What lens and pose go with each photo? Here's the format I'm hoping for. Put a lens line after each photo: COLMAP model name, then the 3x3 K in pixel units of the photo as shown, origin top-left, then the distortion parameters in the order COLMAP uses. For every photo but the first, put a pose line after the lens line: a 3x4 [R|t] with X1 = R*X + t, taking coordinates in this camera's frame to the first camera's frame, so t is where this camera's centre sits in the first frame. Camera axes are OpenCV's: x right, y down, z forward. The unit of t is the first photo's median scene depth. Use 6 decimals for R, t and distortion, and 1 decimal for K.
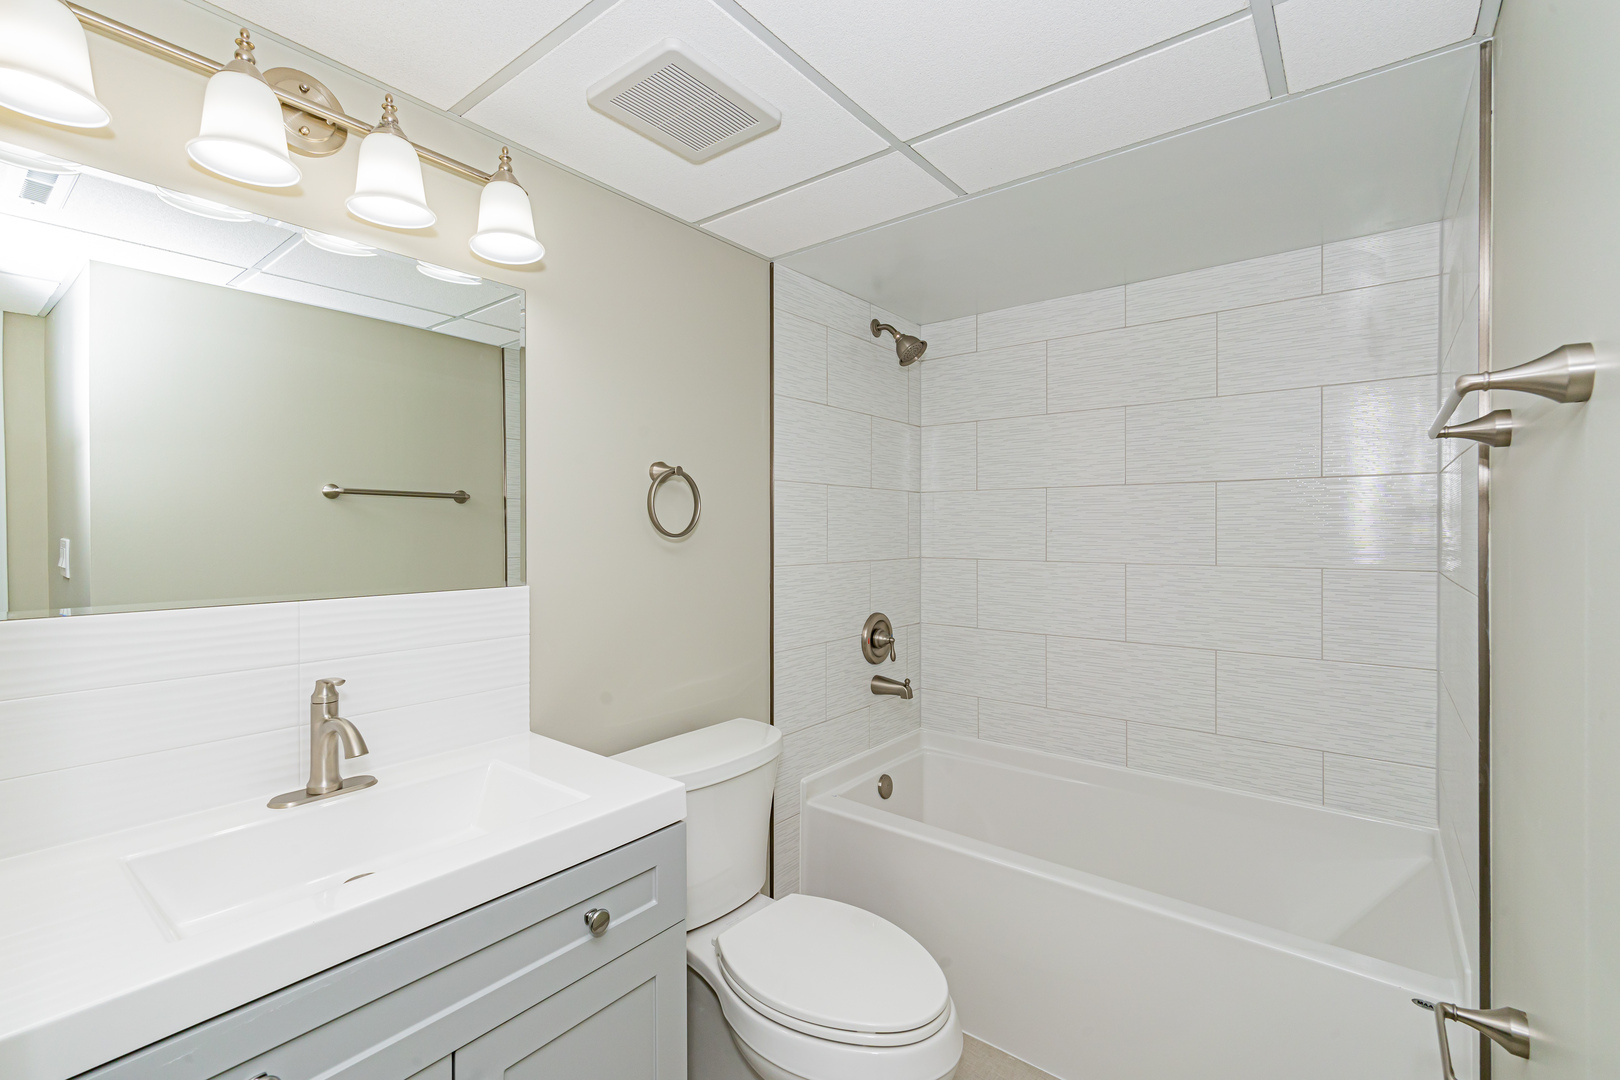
lens RADIAL K [[702.2, 0, 792.1], [0, 702.2, 534.2], [0, 0, 1]] dist [0.002948, 0.000423]
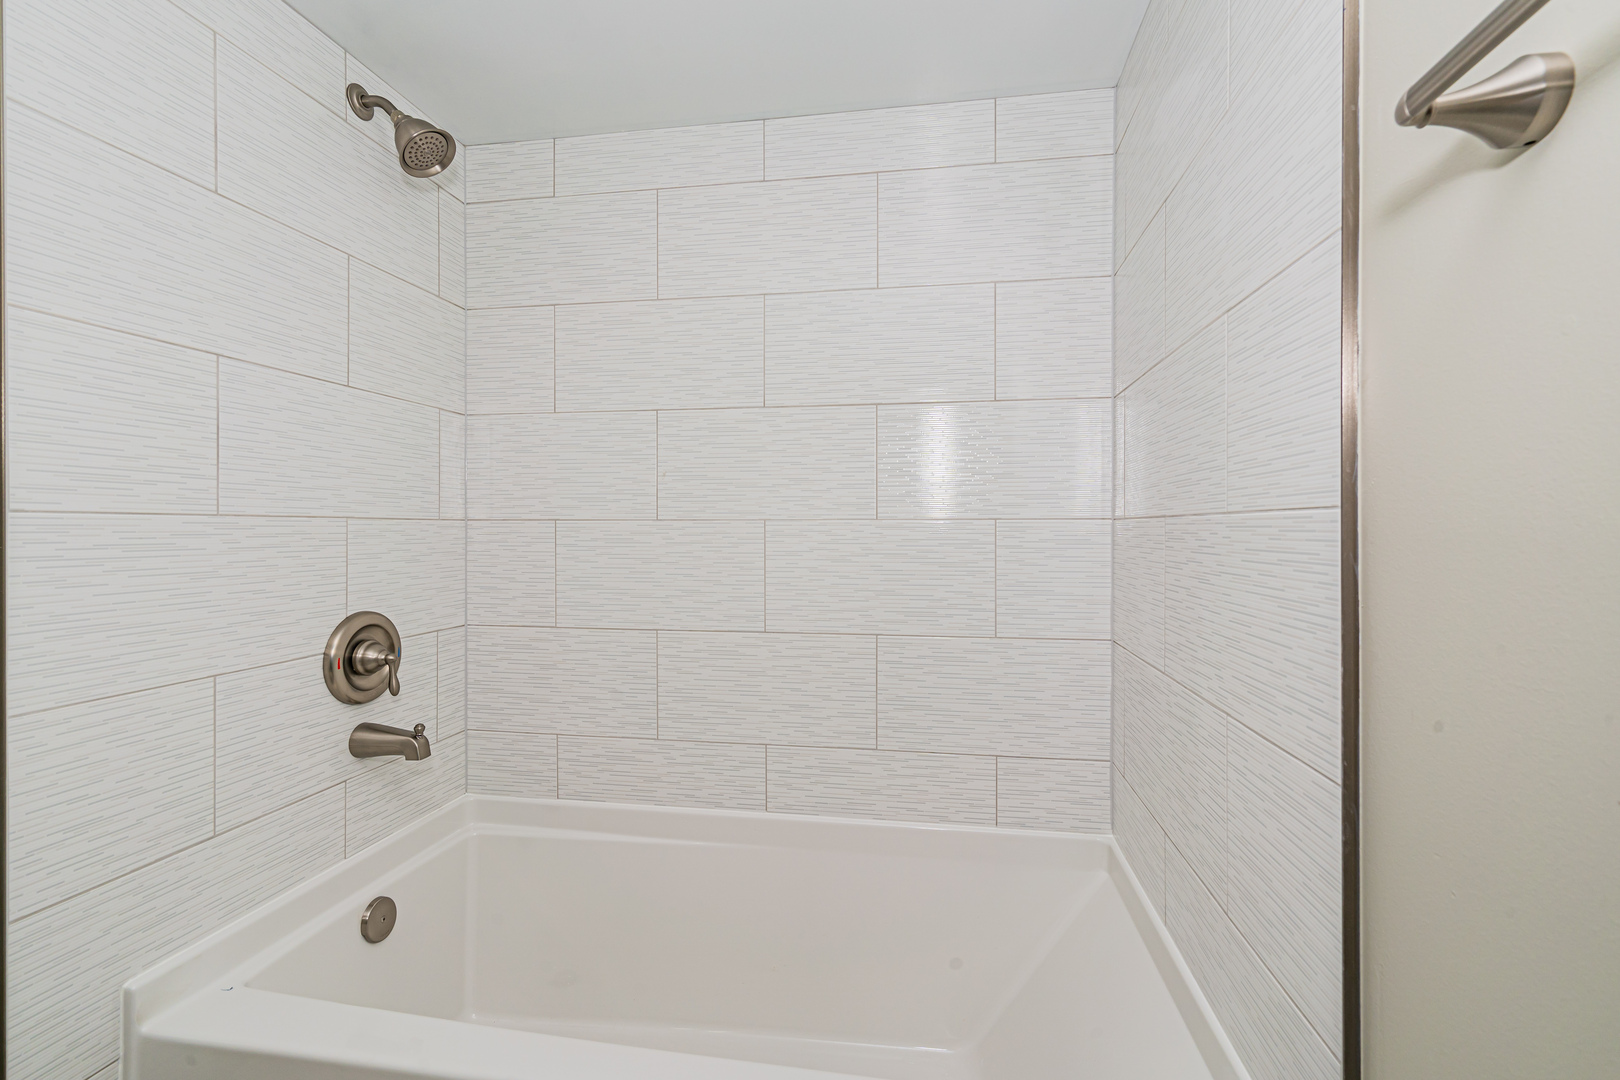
lens RADIAL K [[702.2, 0, 809.6], [0, 702.2, 534.8], [0, 0, 1]] dist [0.002948, 0.000423]
pose [[0.870712, -0.000724, 0.491792, 0.165791], [0.001309, 0.999999, -0.000846, 0.055558], [-0.491791, 0.001381, 0.870712, 0.360796]]
